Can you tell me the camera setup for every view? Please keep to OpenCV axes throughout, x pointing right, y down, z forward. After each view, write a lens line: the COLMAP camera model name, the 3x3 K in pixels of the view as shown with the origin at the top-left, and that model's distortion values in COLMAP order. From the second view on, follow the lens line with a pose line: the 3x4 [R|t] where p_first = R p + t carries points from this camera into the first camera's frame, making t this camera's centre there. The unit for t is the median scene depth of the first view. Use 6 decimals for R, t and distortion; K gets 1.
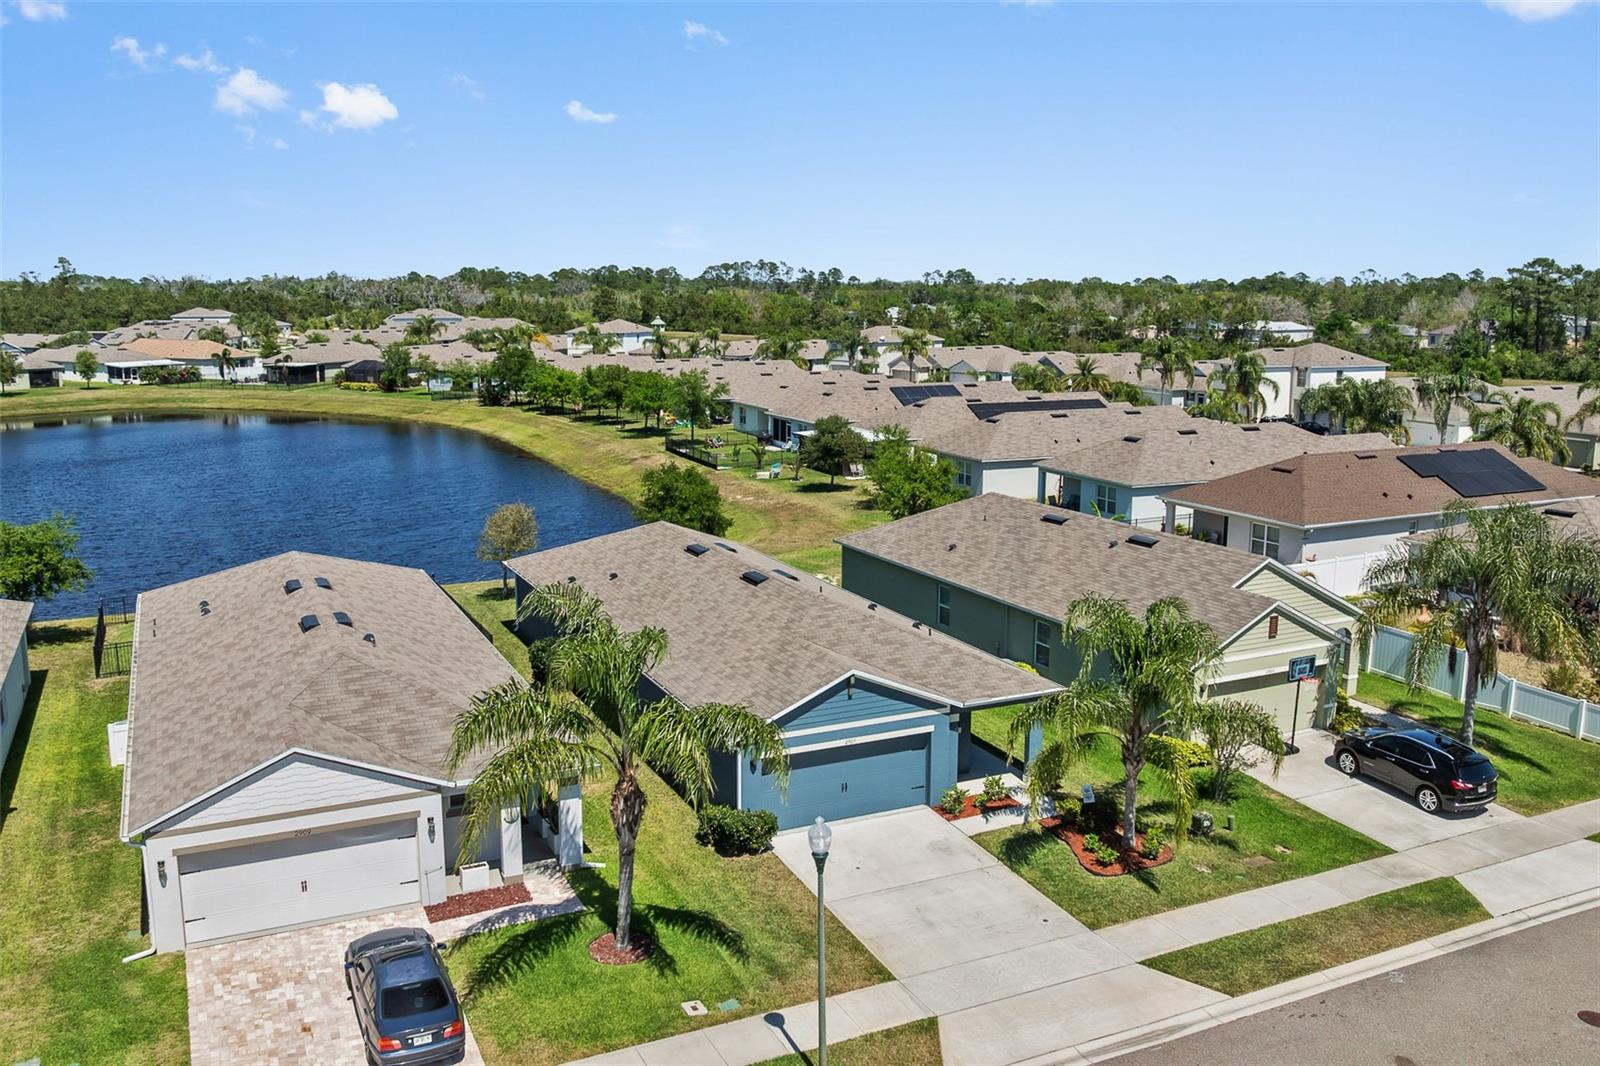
lens RADIAL K [[1343.5, 0, 800.0], [0, 1343.5, 533.0], [0, 0, 1]] dist [-0.032913, -0.008911]
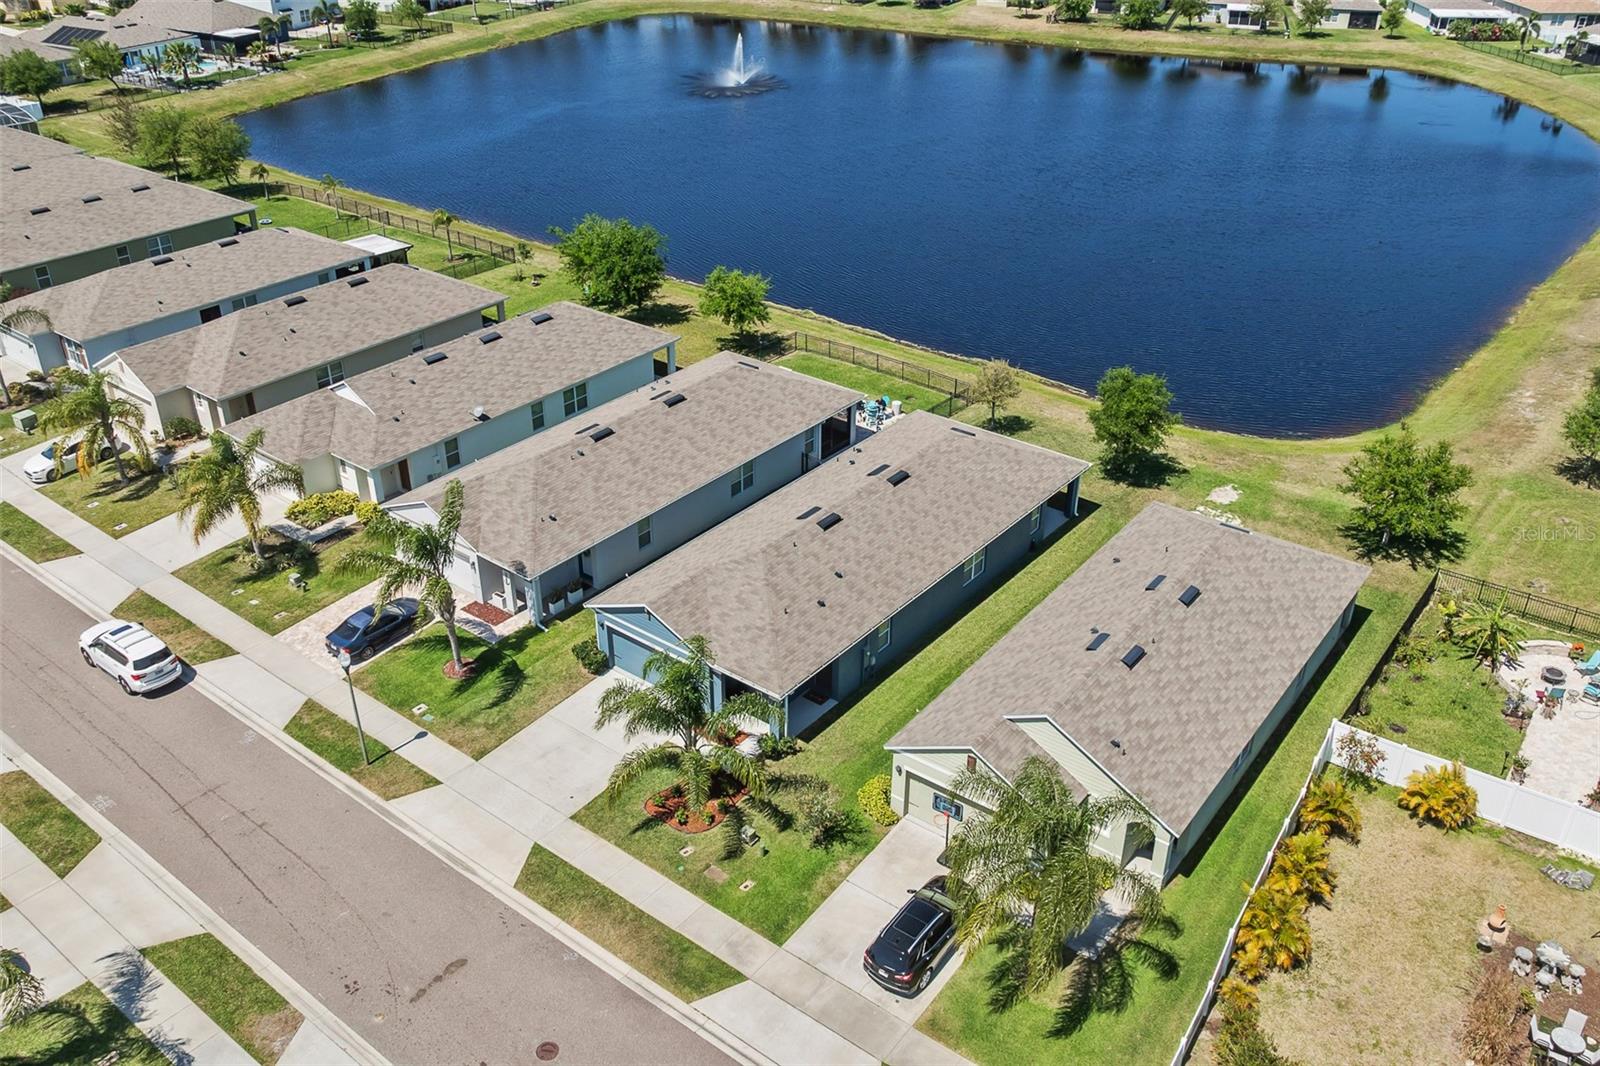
lens RADIAL K [[1343.5, 0, 800.0], [0, 1343.5, 533.0], [0, 0, 1]] dist [-0.032913, -0.008911]
pose [[0.445781, 0.445615, -0.776342, 1.362220], [-0.160505, 0.893018, 0.420424, -0.684026], [0.880635, -0.062811, 0.469614, 0.495573]]
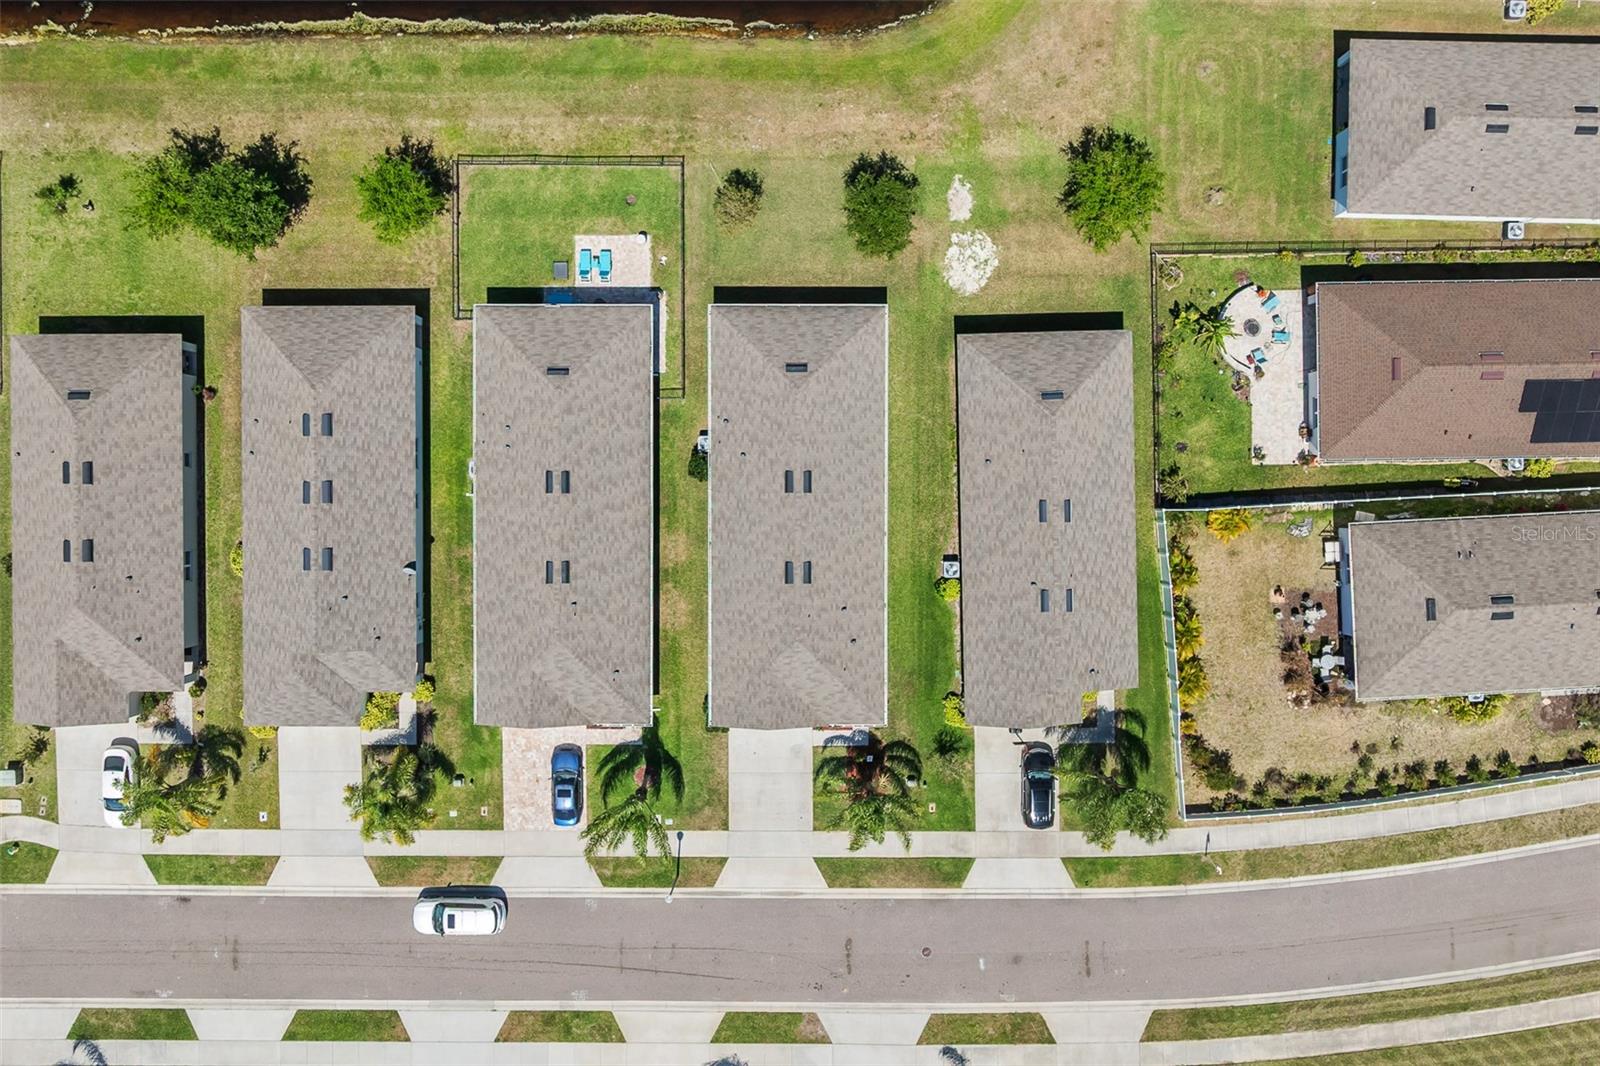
lens RADIAL K [[1343.5, 0, 800.0], [0, 1343.5, 533.0], [0, 0, 1]] dist [-0.032913, -0.008911]
pose [[0.902743, 0.429969, 0.013468, -0.091932], [-0.079658, 0.136316, 0.987458, -2.315105], [0.422740, -0.892494, 0.157308, 1.052997]]
